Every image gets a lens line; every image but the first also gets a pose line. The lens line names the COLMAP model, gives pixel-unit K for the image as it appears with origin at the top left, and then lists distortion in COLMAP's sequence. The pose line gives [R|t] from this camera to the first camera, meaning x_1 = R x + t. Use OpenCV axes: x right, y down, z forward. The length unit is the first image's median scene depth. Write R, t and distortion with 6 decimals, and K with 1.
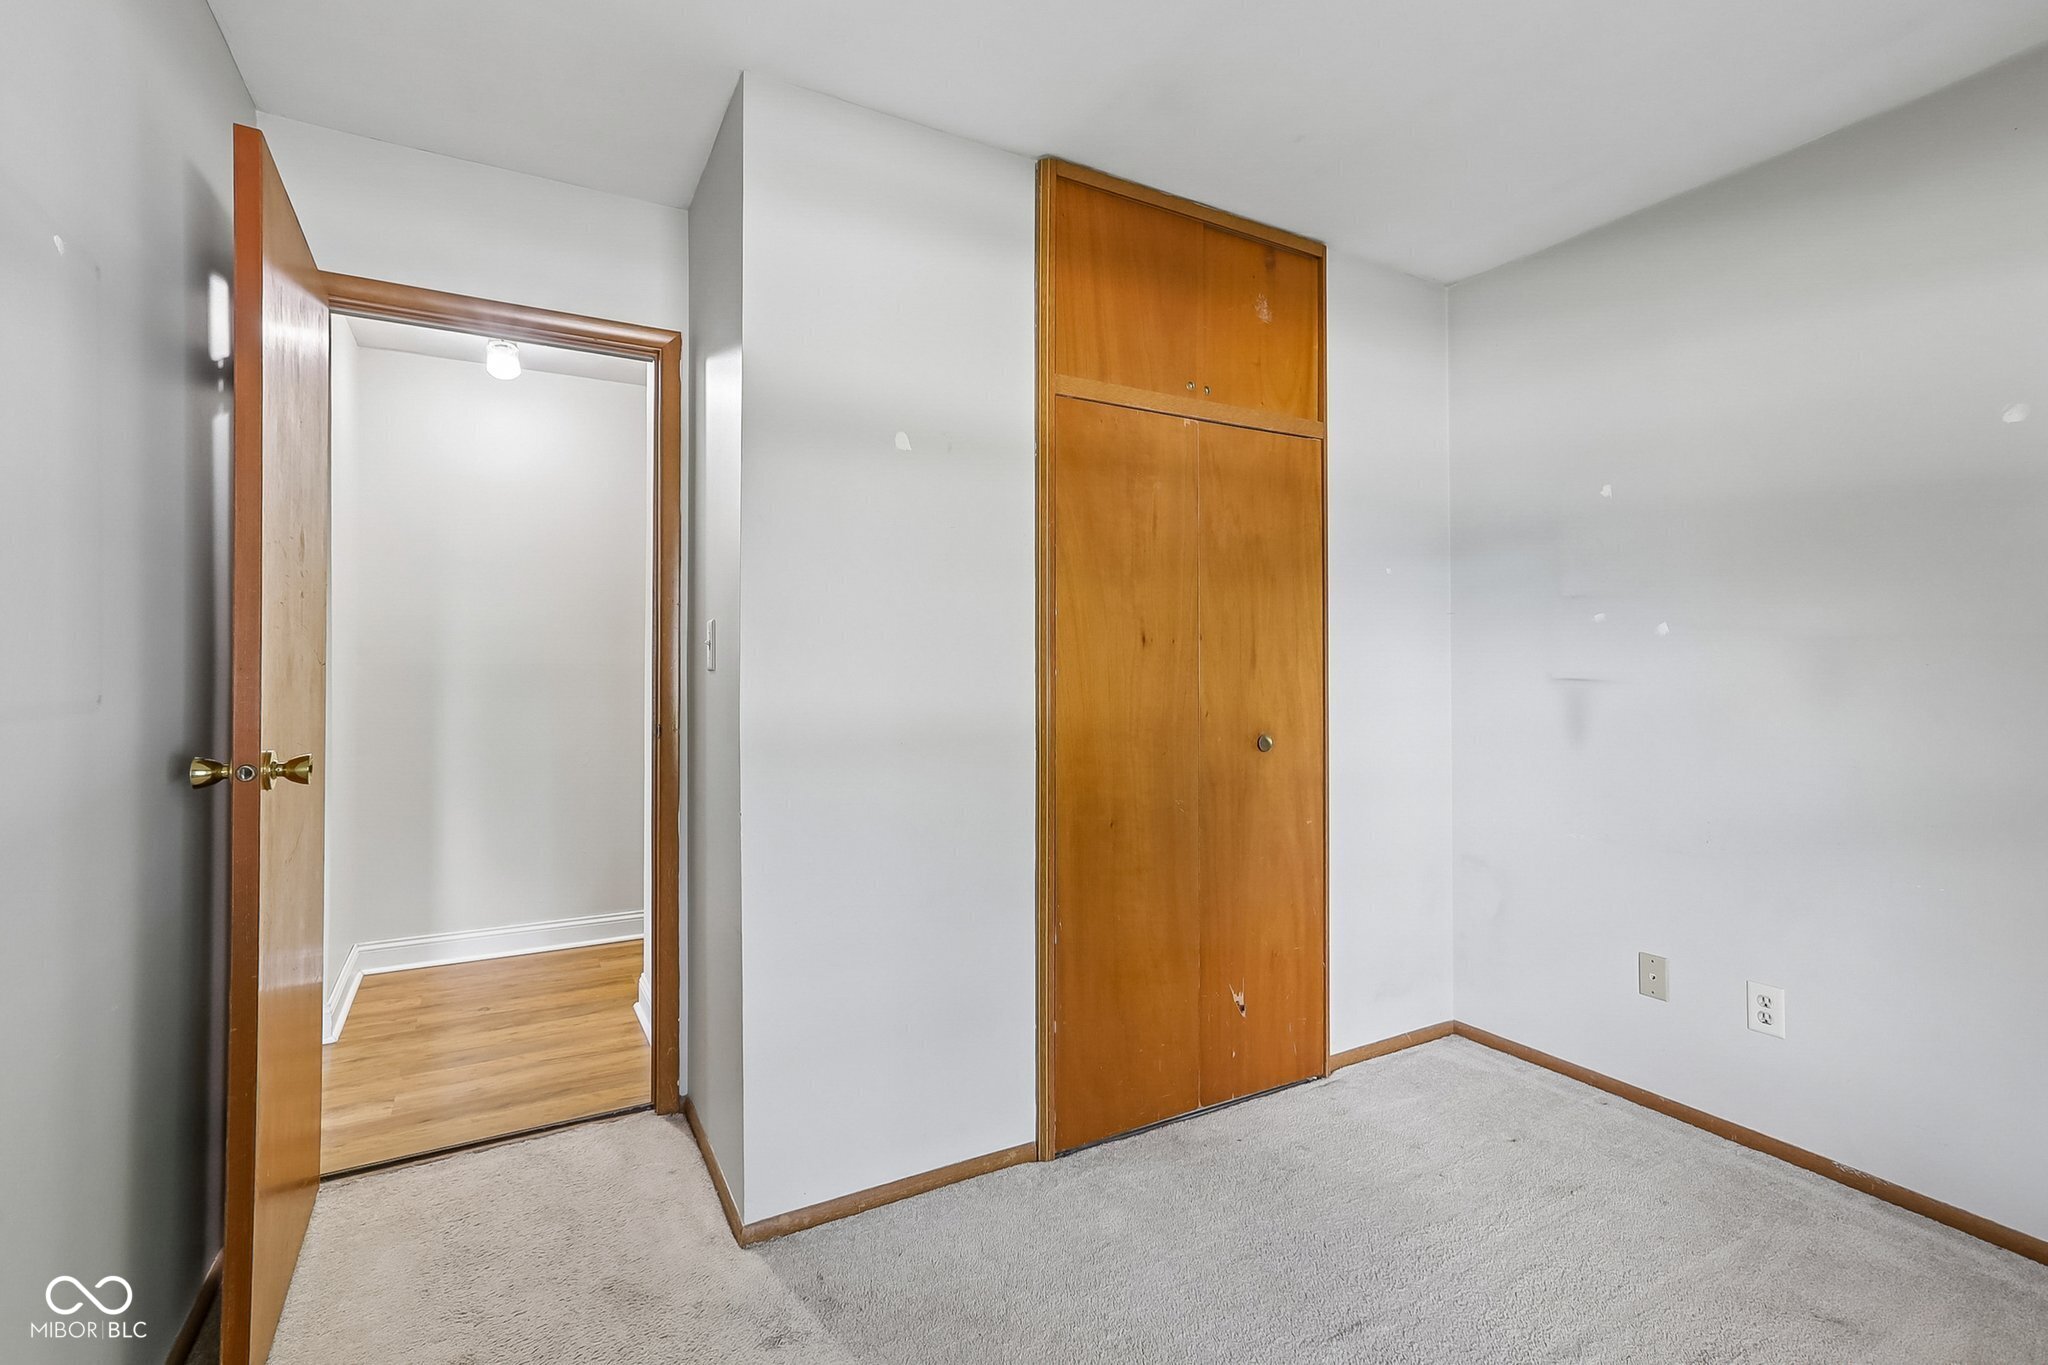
lens RADIAL K [[942.6, 0, 1010.7], [0, 942.6, 663.1], [0, 0, 1]] dist [-0.055075, 0.017731]
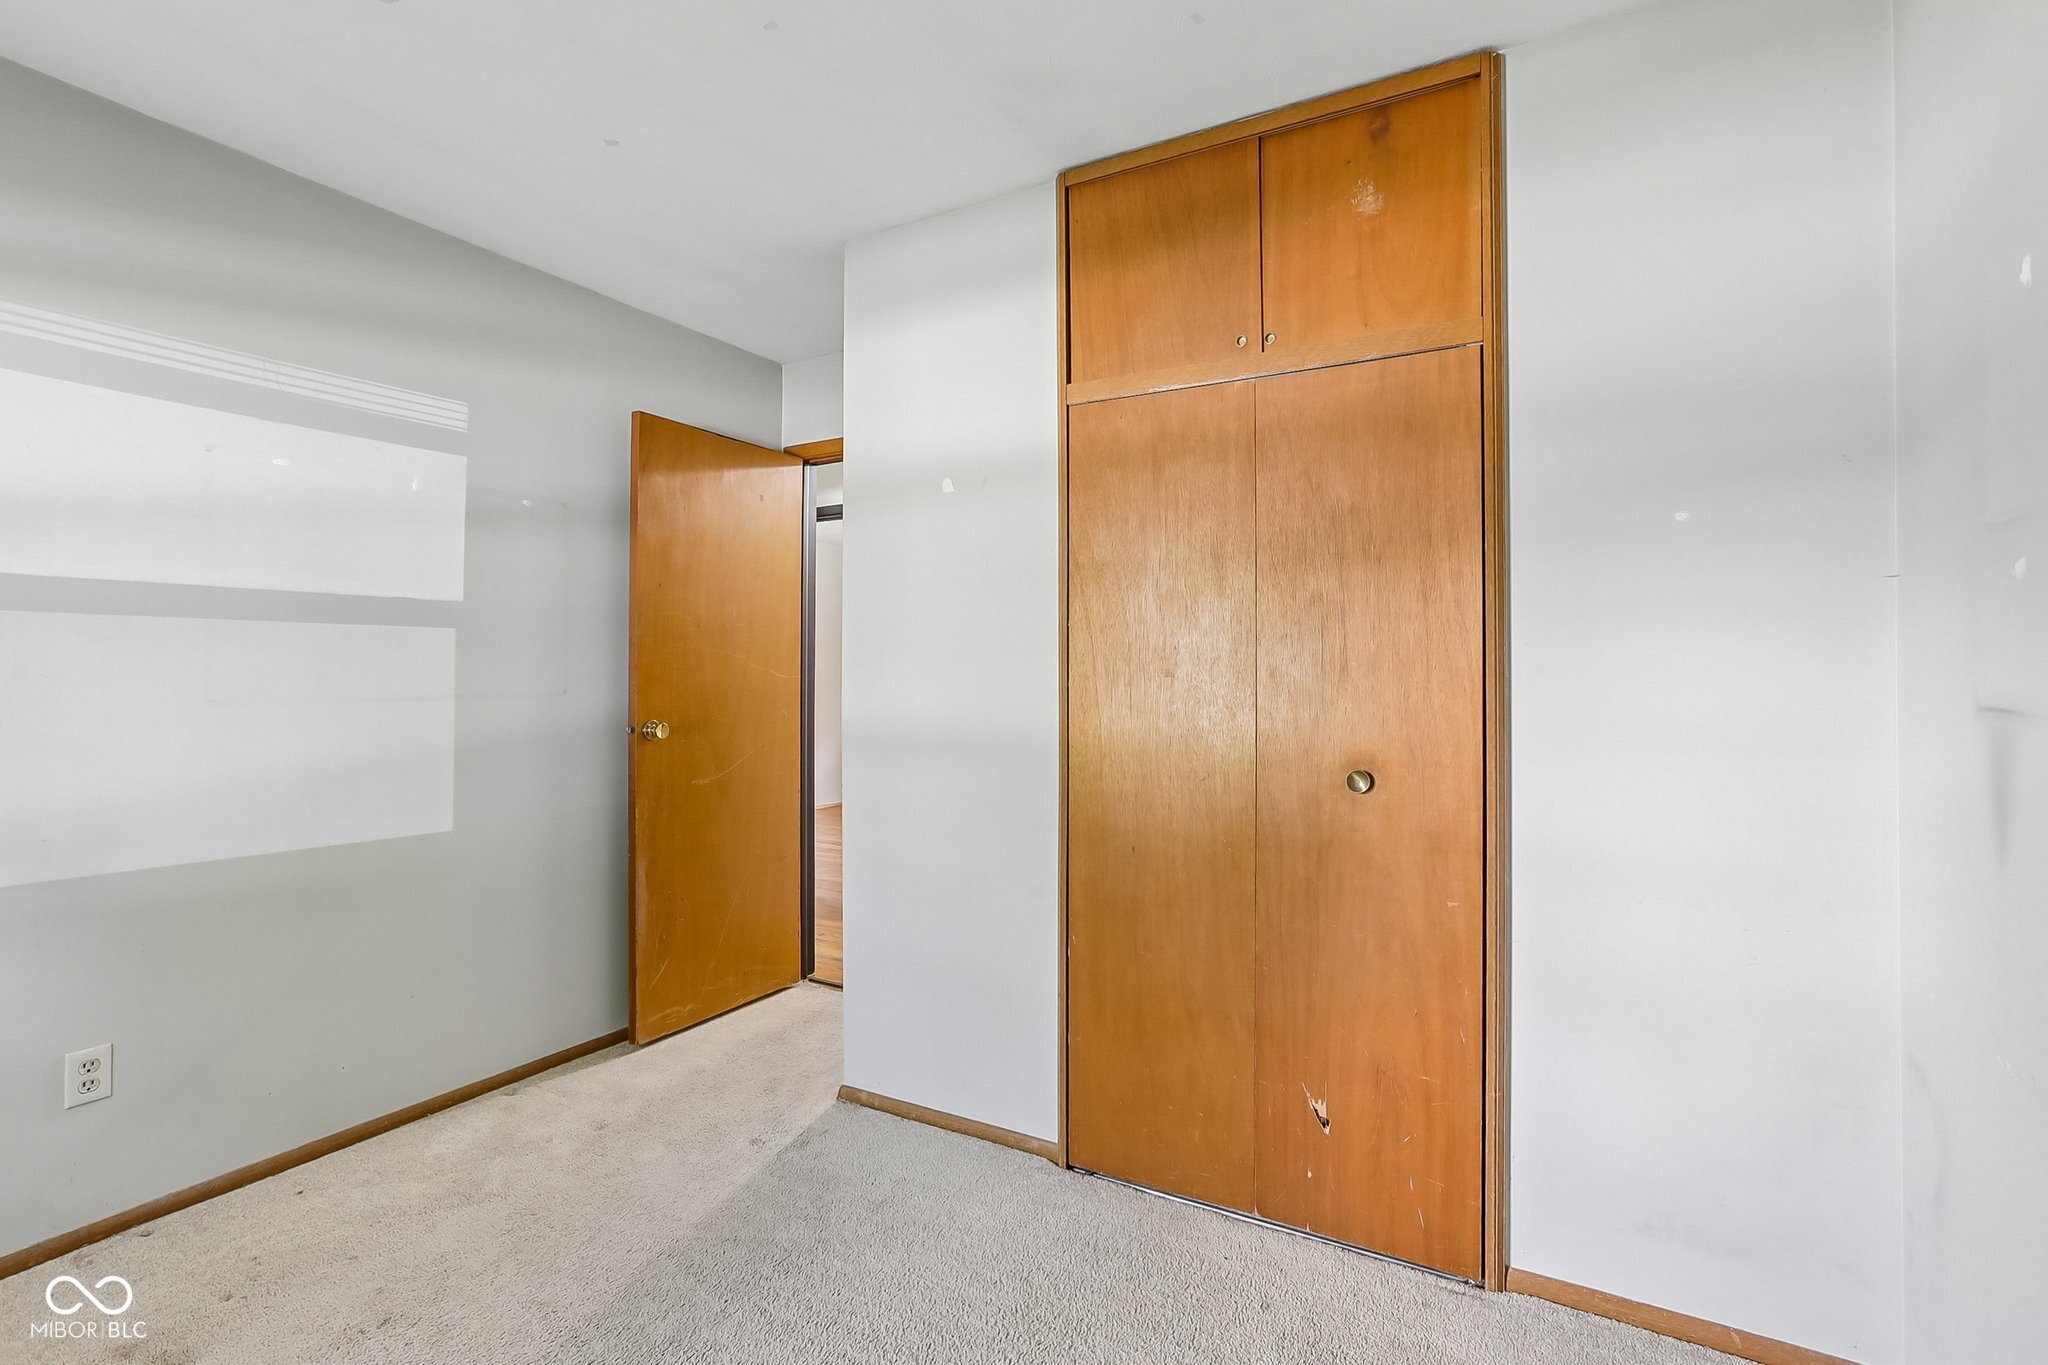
lens RADIAL K [[942.6, 0, 1011.0], [0, 942.6, 682.3], [0, 0, 1]] dist [-0.055075, 0.017731]
pose [[0.505831, 0.005684, -0.862614, 0.779971], [-0.002596, 0.999984, 0.005067, 0.003419], [0.862629, -0.000324, 0.505837, 0.390622]]
